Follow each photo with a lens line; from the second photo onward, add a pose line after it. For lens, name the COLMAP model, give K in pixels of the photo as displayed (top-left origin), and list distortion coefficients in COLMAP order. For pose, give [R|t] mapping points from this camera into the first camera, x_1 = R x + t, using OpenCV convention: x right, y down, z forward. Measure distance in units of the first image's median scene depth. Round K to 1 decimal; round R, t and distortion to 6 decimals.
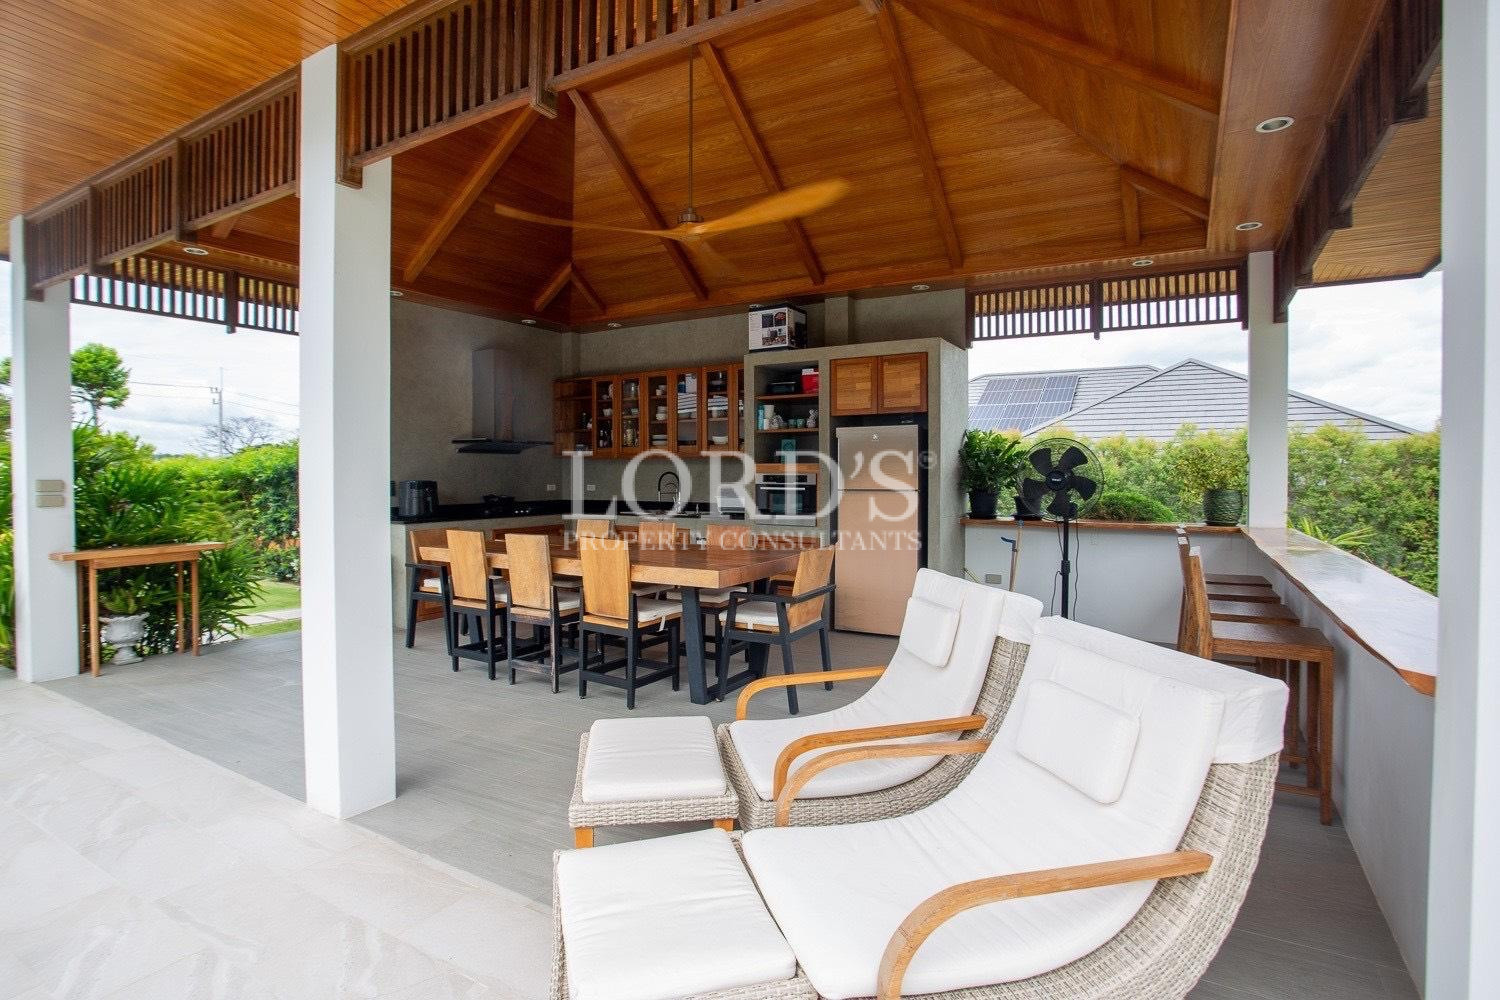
lens RADIAL K [[749.0, 0, 750.0], [0, 749.0, 500.0], [0, 0, 1]] dist [-0.050322, 0.000323]
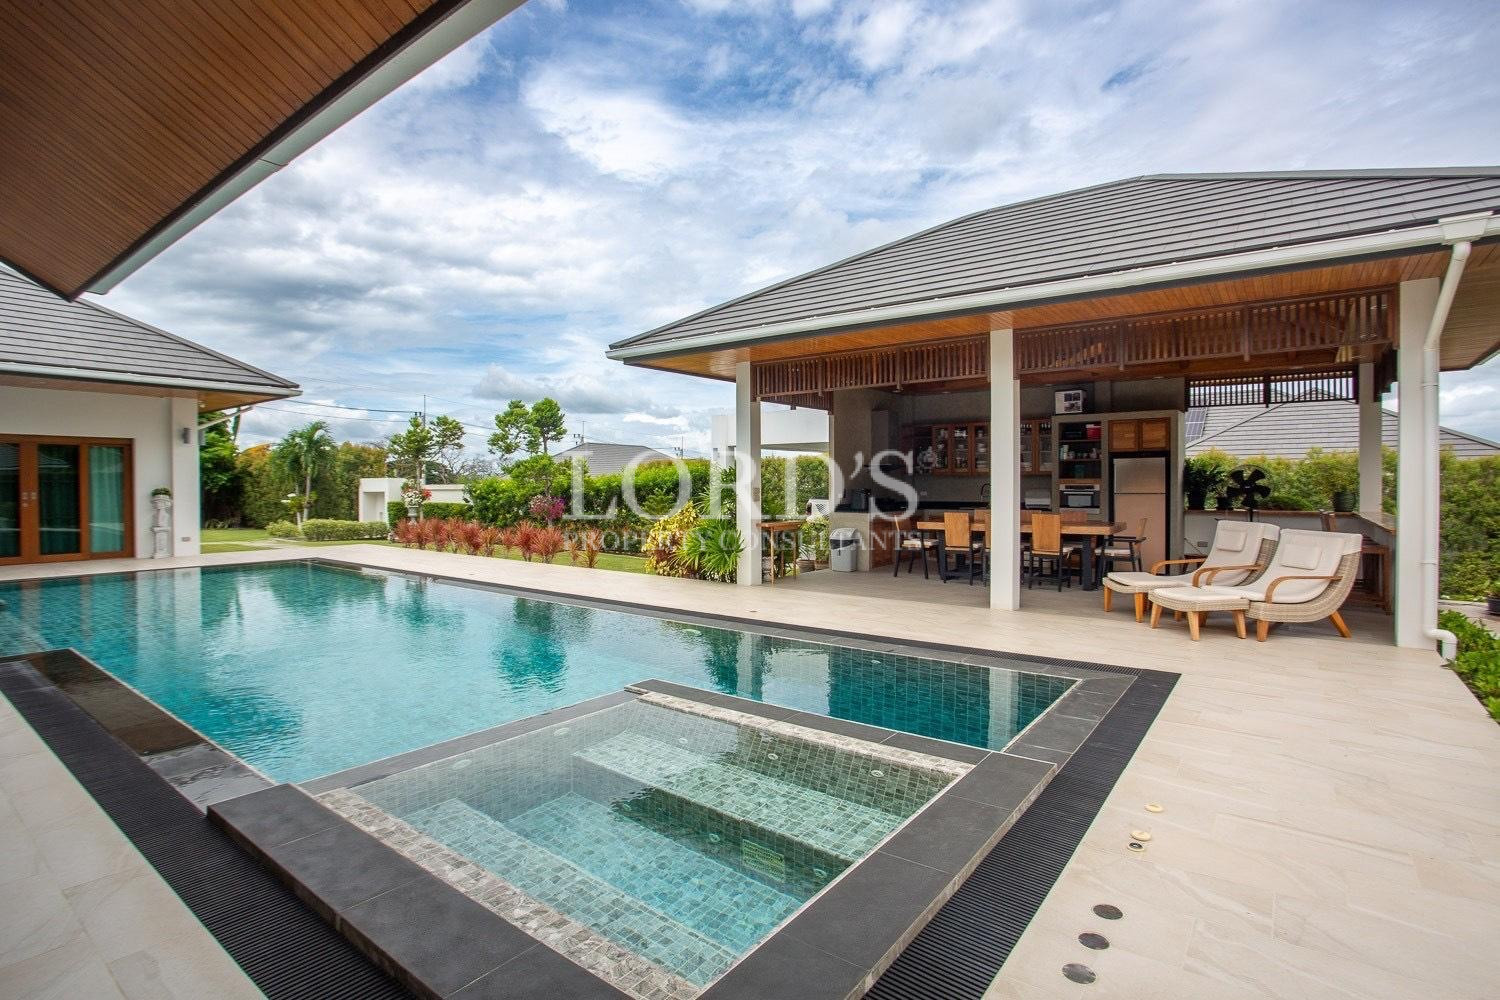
lens RADIAL K [[717.5, 0, 789.2], [0, 717.5, 500.9], [0, 0, 1]] dist [-0.025810, 0.000424]
pose [[0.995643, -0.000469, -0.093251, -0.495770], [-0.000646, 0.999929, -0.011921, 0.025491], [0.093250, 0.011929, 0.995571, -0.769316]]
